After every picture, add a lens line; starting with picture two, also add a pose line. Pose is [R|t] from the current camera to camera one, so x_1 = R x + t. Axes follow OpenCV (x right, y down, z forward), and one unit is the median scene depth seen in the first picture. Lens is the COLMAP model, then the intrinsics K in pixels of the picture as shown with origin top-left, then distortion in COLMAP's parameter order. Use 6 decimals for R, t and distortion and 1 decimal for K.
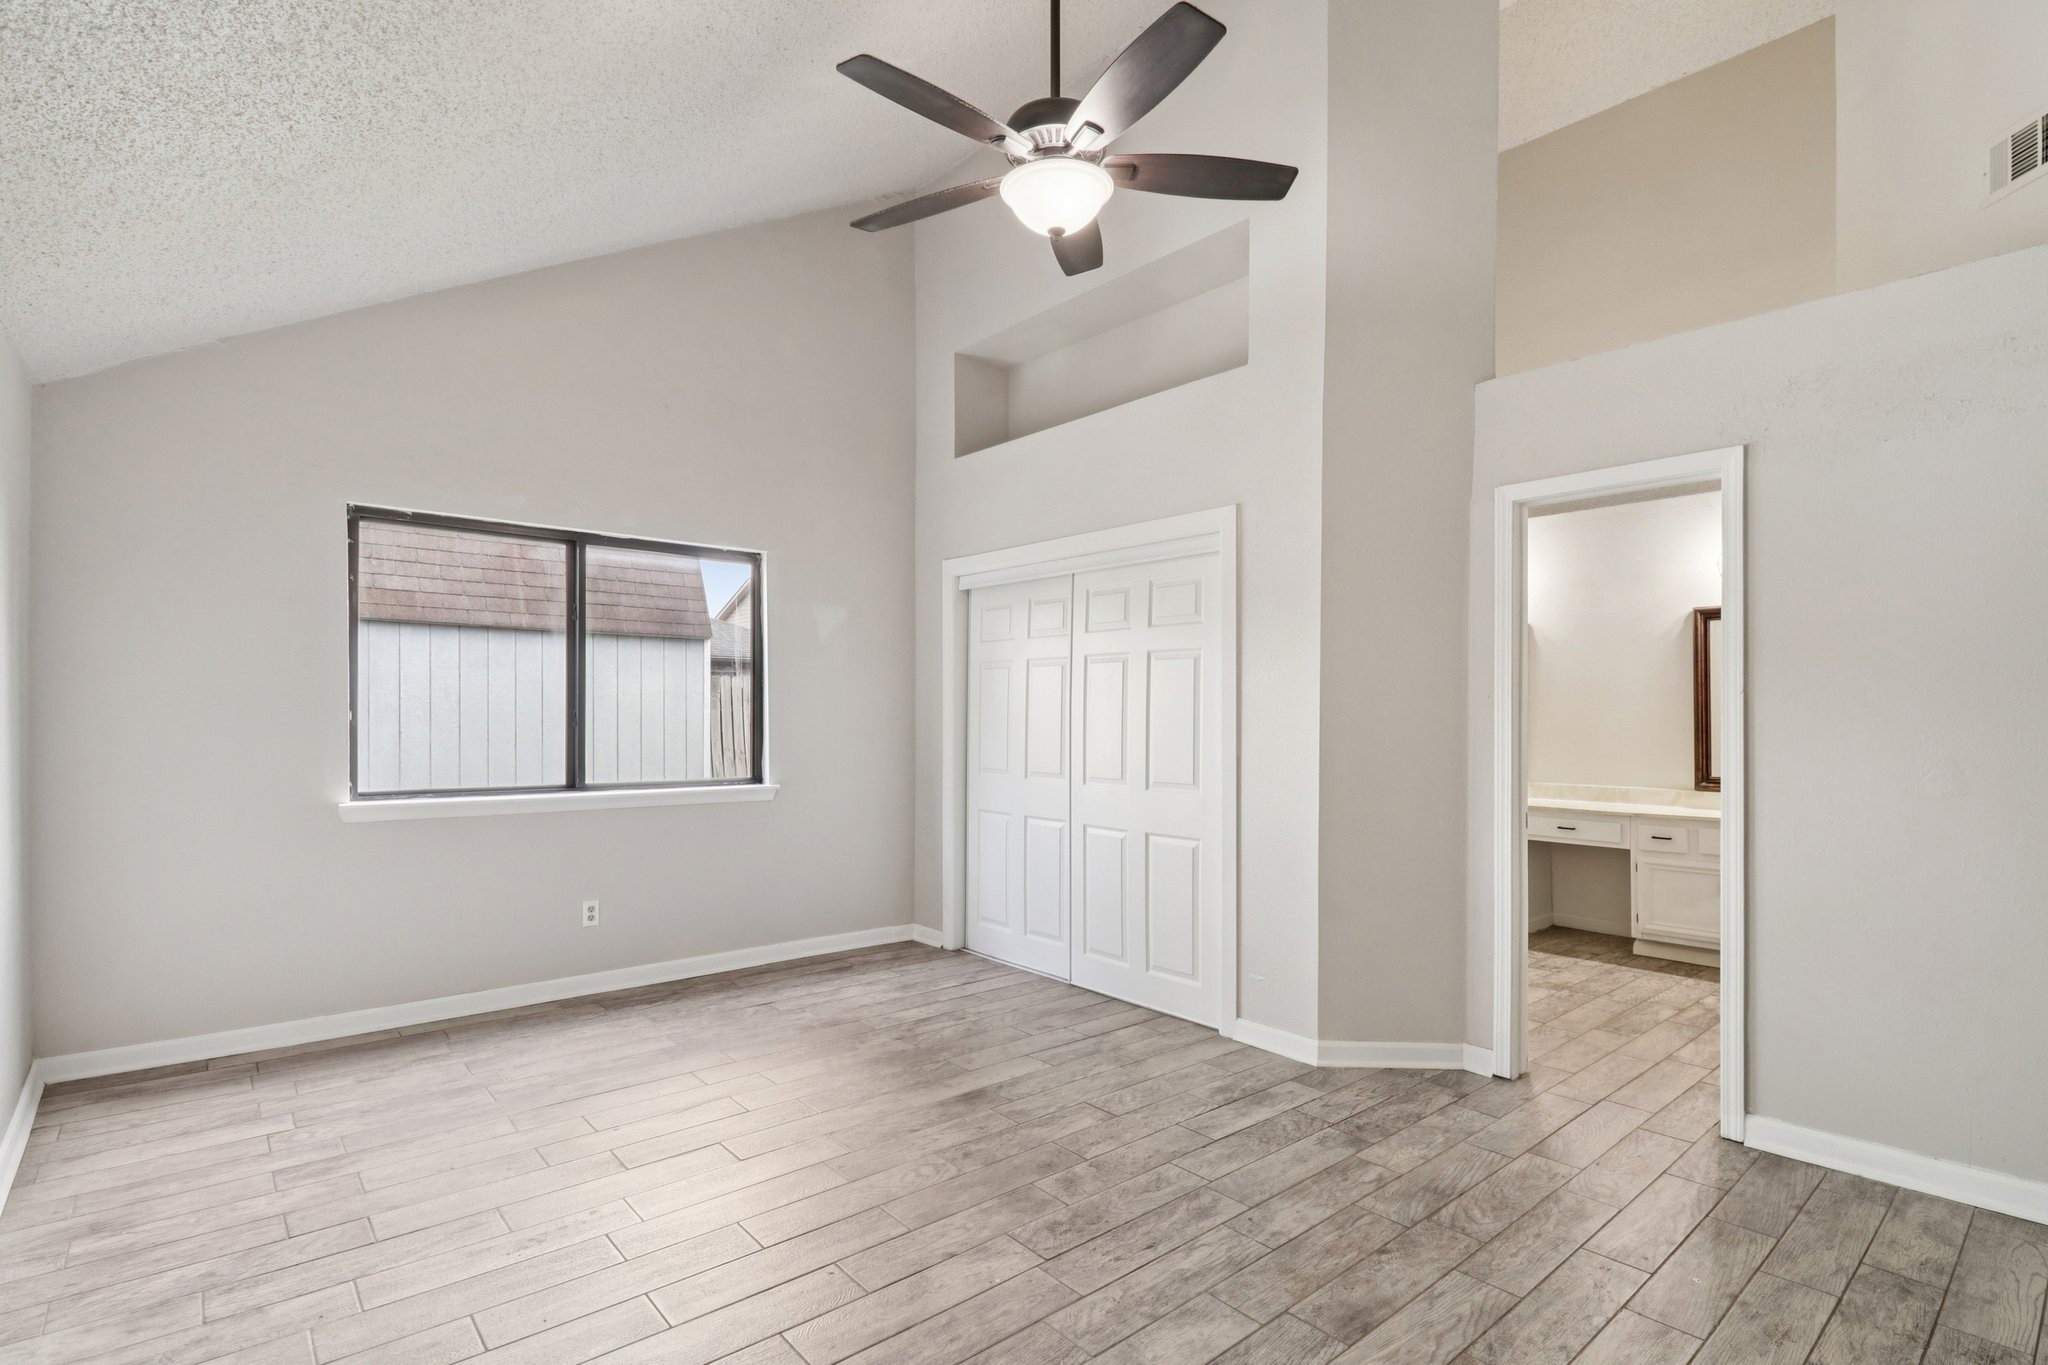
lens RADIAL K [[987.2, 0, 1022.7], [0, 987.2, 694.0], [0, 0, 1]] dist [-0.003958, -0.003976]
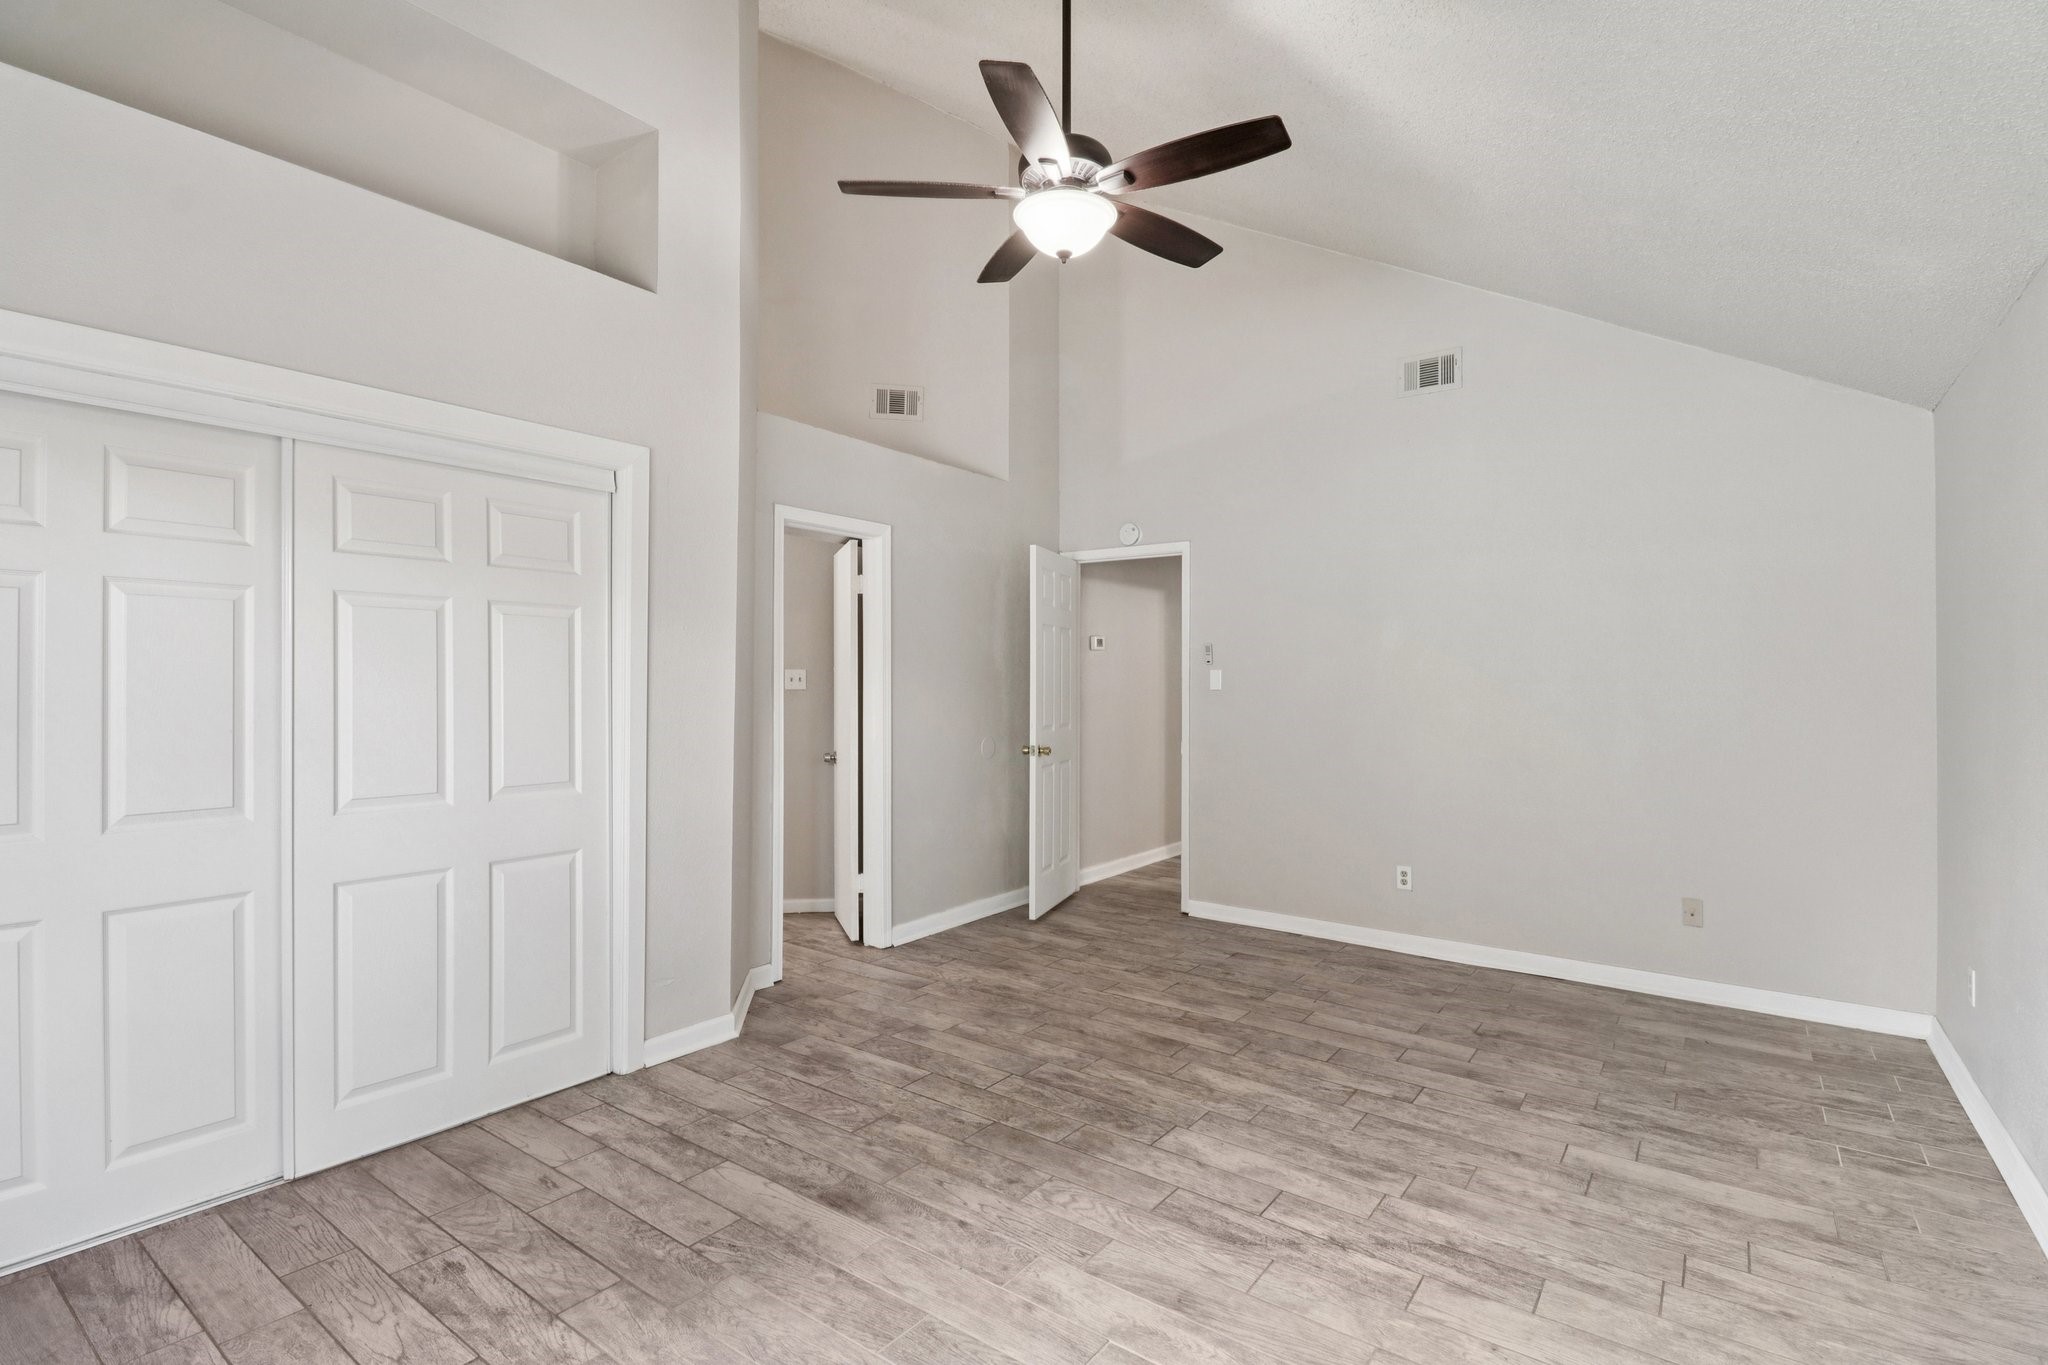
lens RADIAL K [[987.2, 0, 1019.0], [0, 987.2, 682.4], [0, 0, 1]] dist [-0.003958, -0.003976]
pose [[-0.232037, -0.001983, 0.972705, -0.847376], [-0.022137, 0.999750, -0.003243, 0.022950], [-0.972455, -0.022286, -0.232023, 1.121751]]
